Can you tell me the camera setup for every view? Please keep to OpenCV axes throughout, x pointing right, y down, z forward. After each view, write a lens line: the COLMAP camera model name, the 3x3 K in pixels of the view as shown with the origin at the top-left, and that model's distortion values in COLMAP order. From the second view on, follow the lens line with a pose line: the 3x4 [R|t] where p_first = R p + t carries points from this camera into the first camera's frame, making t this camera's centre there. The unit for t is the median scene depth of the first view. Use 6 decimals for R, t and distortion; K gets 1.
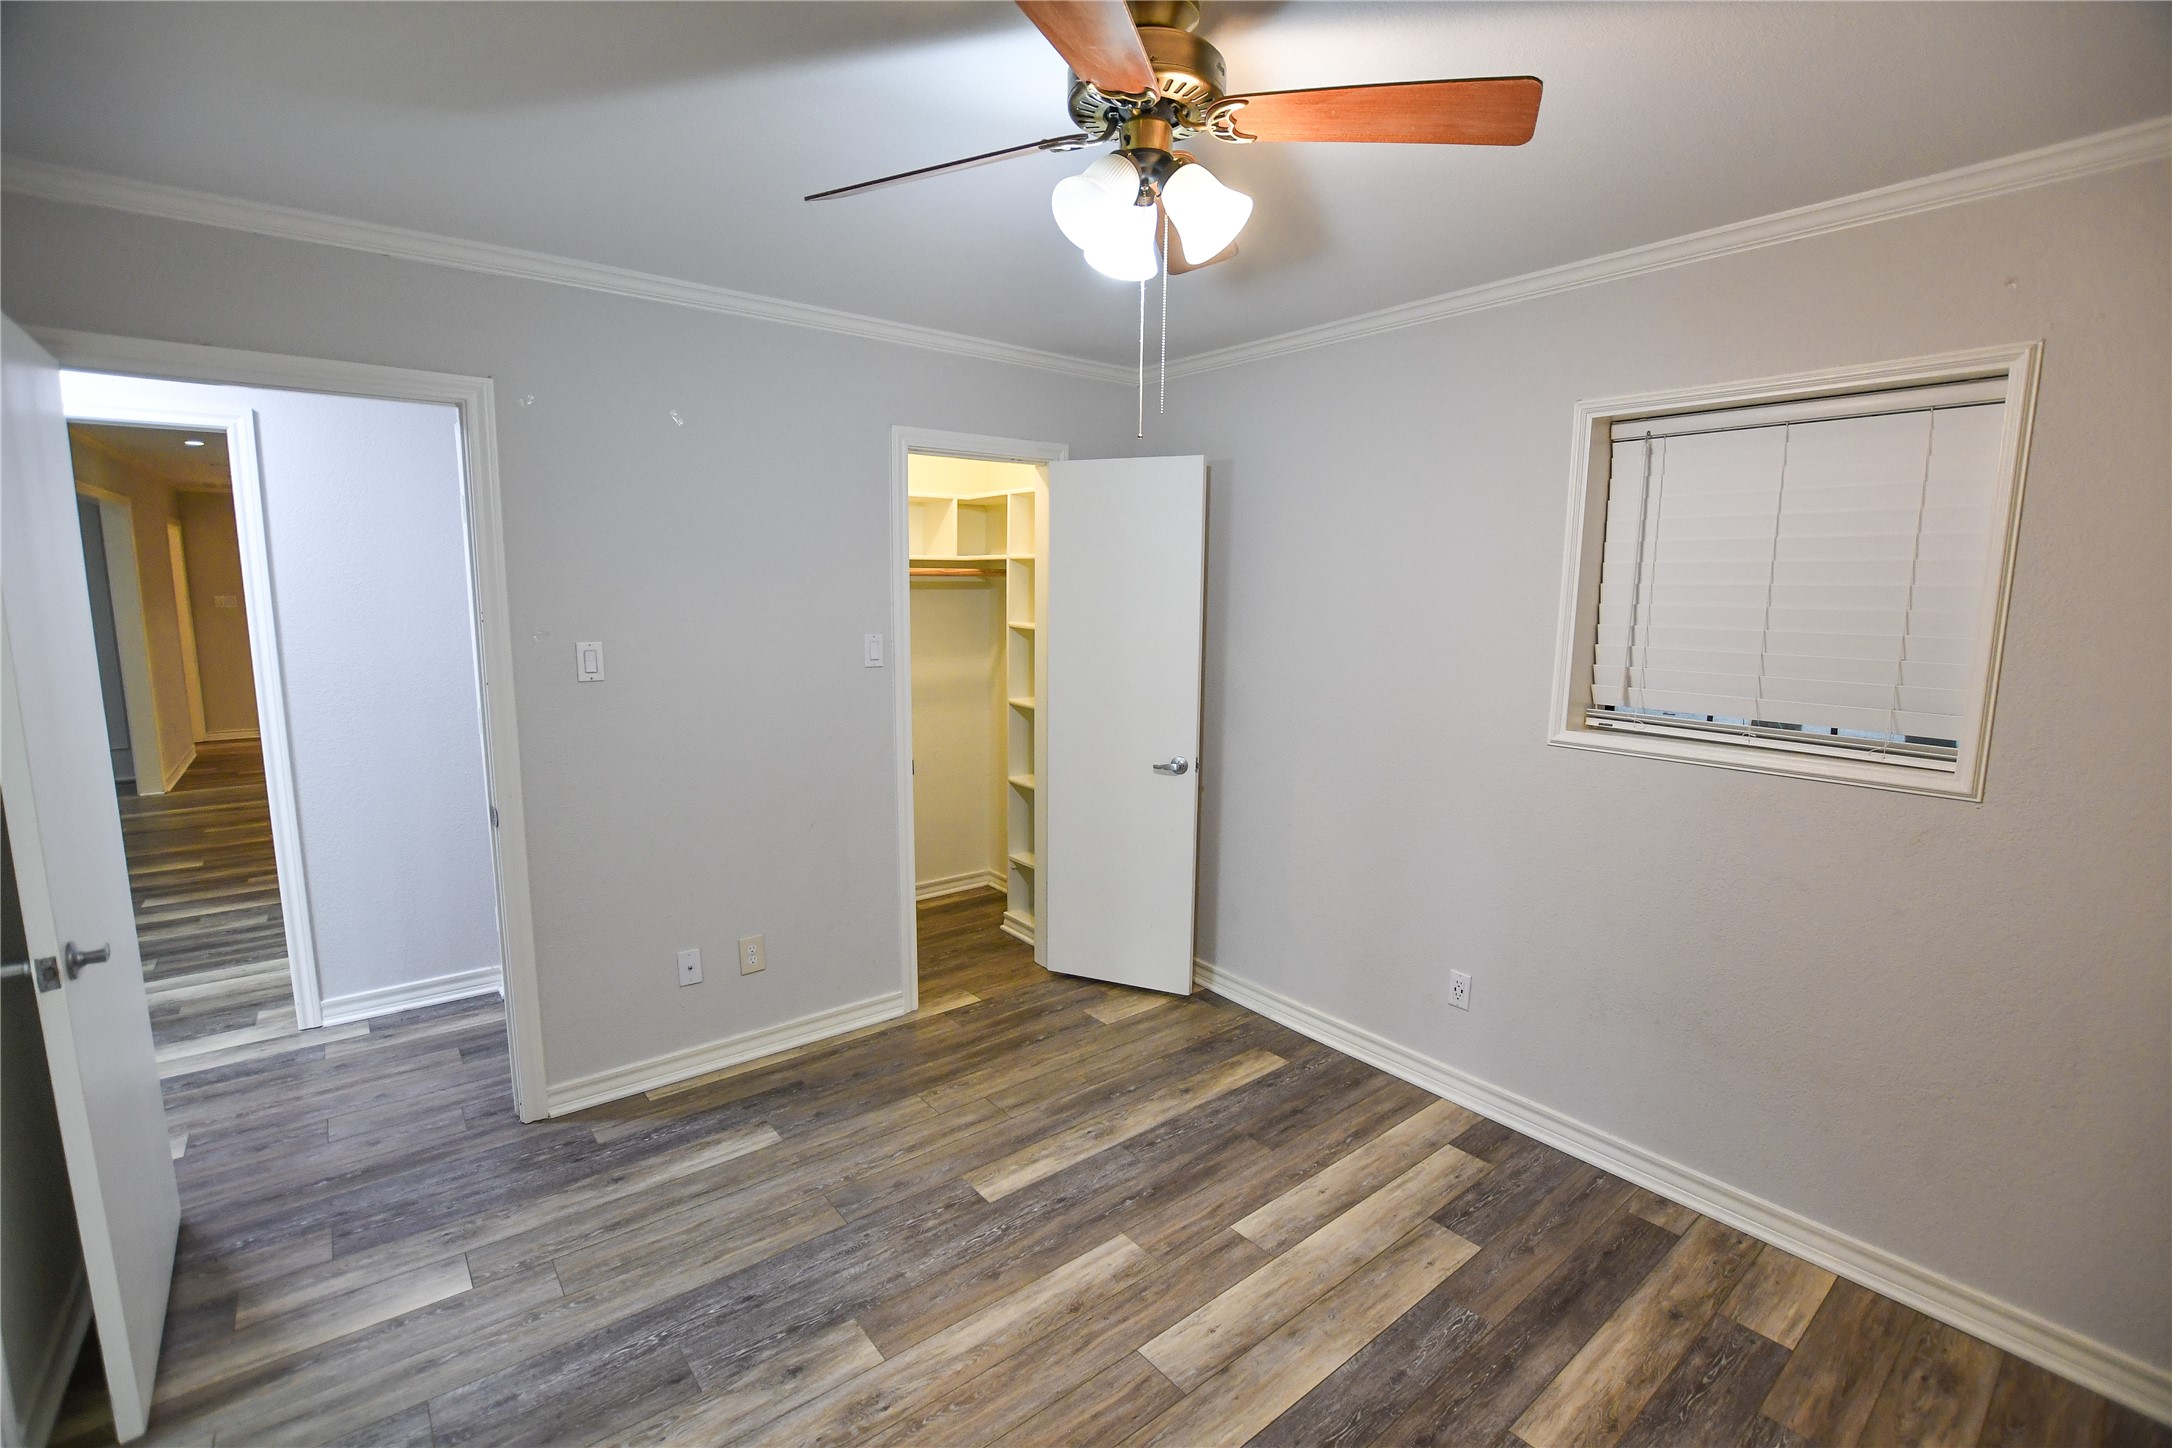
lens RADIAL K [[955.2, 0, 1093.5], [0, 955.2, 733.2], [0, 0, 1]] dist [-0.032733, 0.002326]
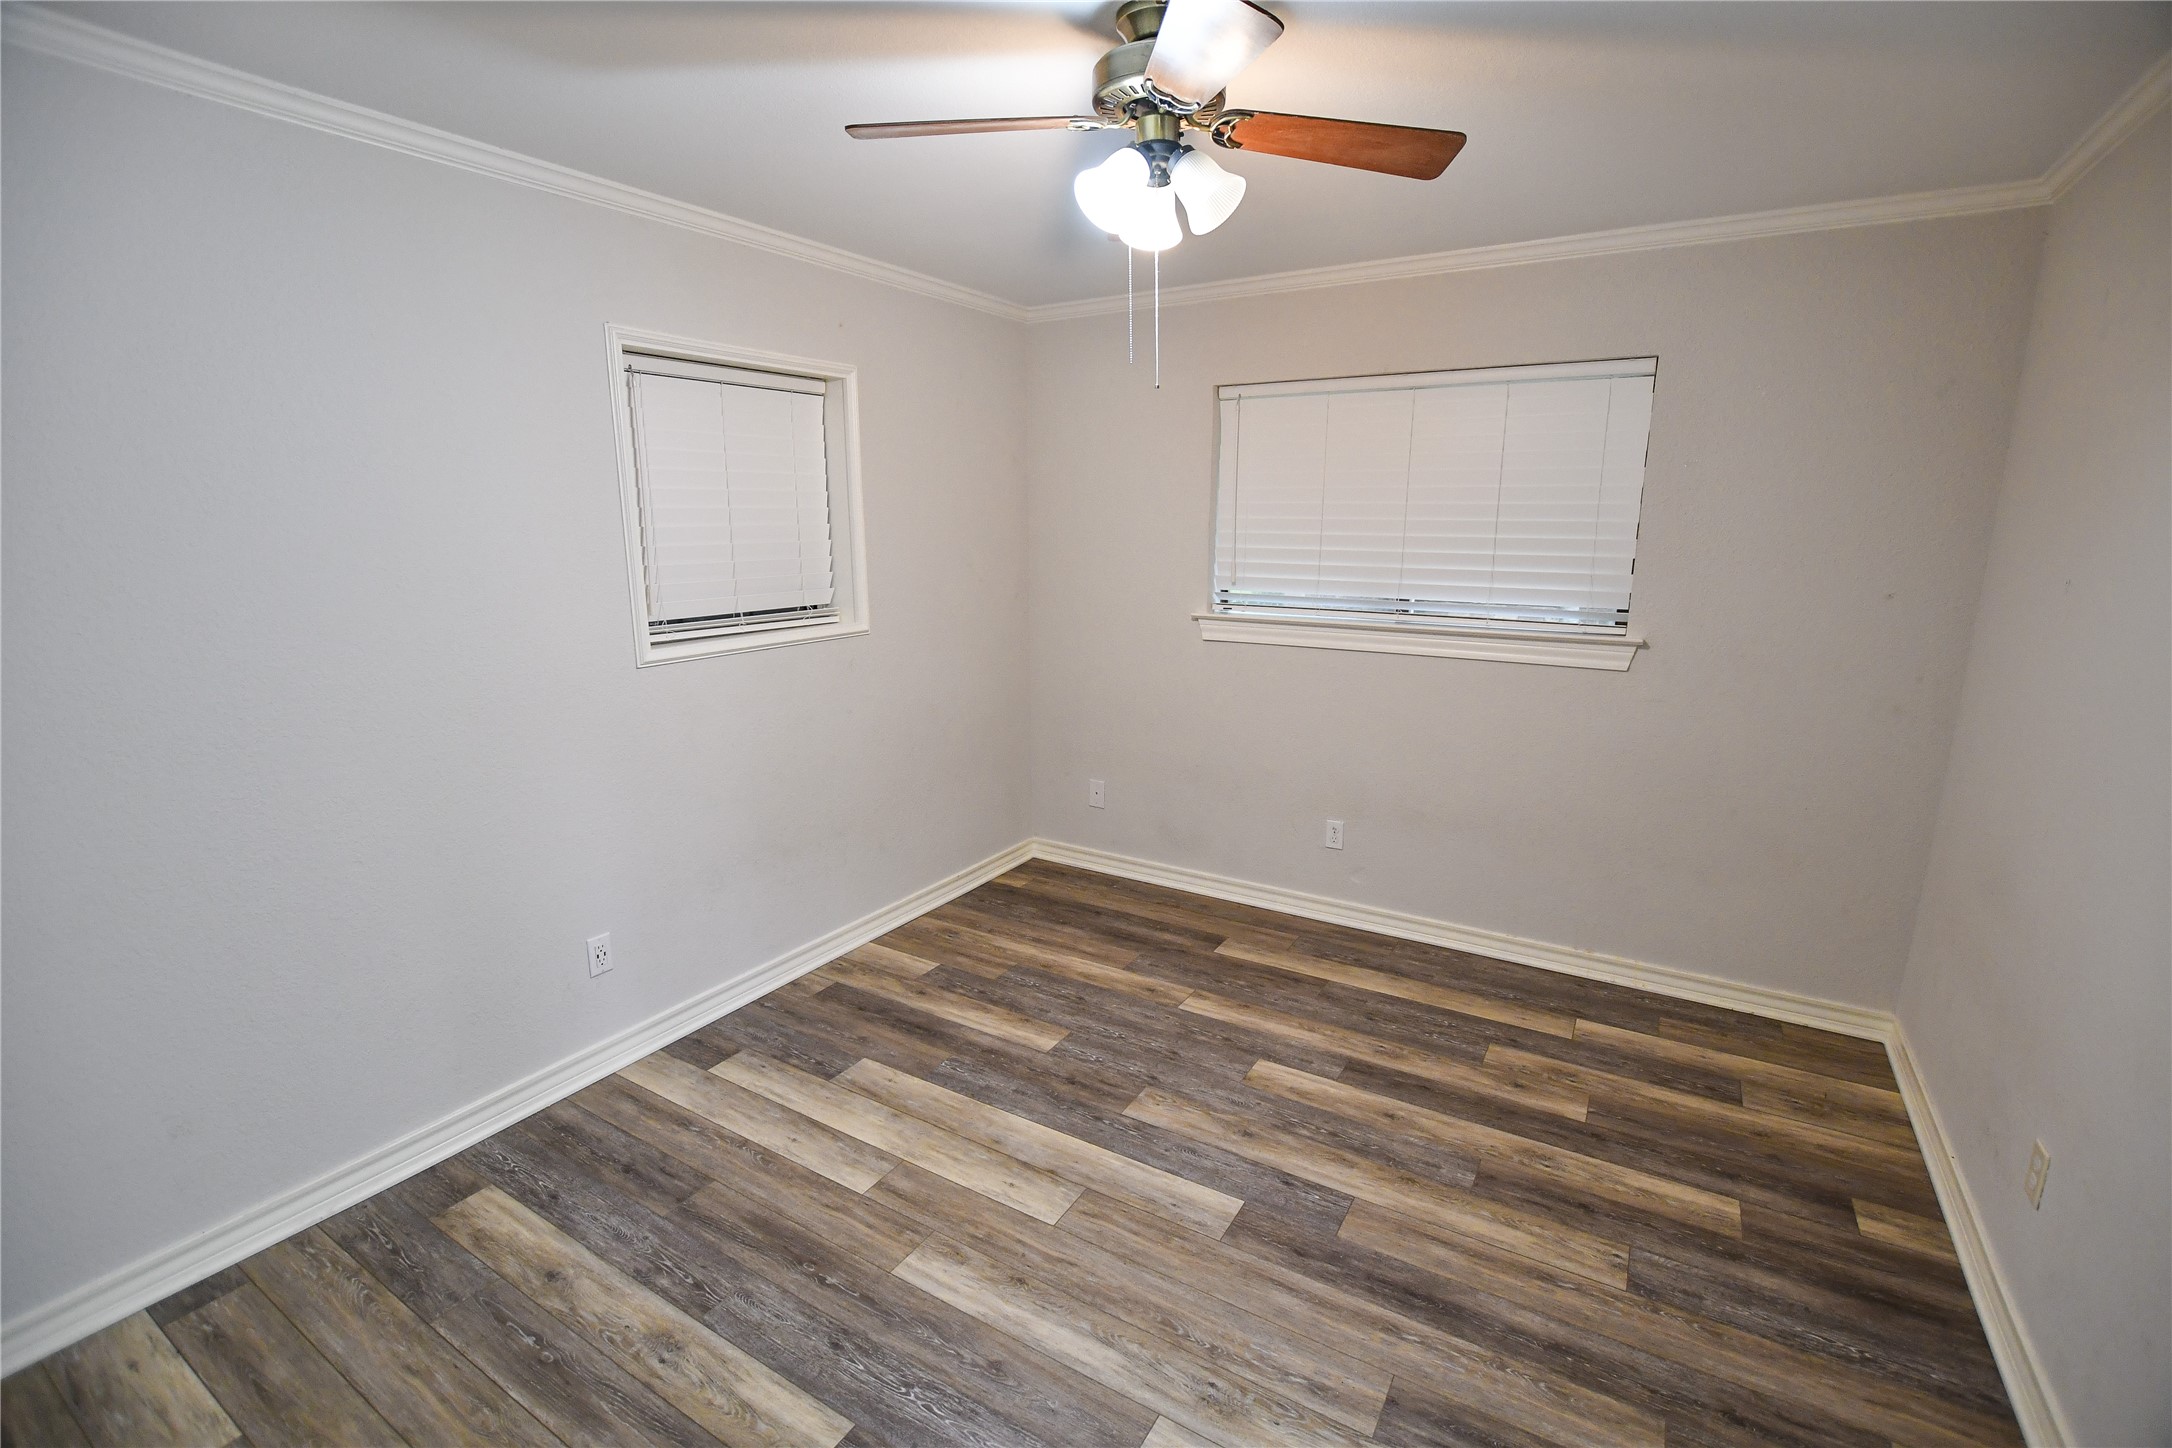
lens RADIAL K [[955.2, 0, 1100.3], [0, 955.2, 715.1], [0, 0, 1]] dist [-0.032733, 0.002326]
pose [[-0.342634, -0.199196, 0.918108, -0.767222], [0.137396, 0.956130, 0.258721, -0.161440], [-0.929368, 0.214791, -0.300234, 1.034663]]
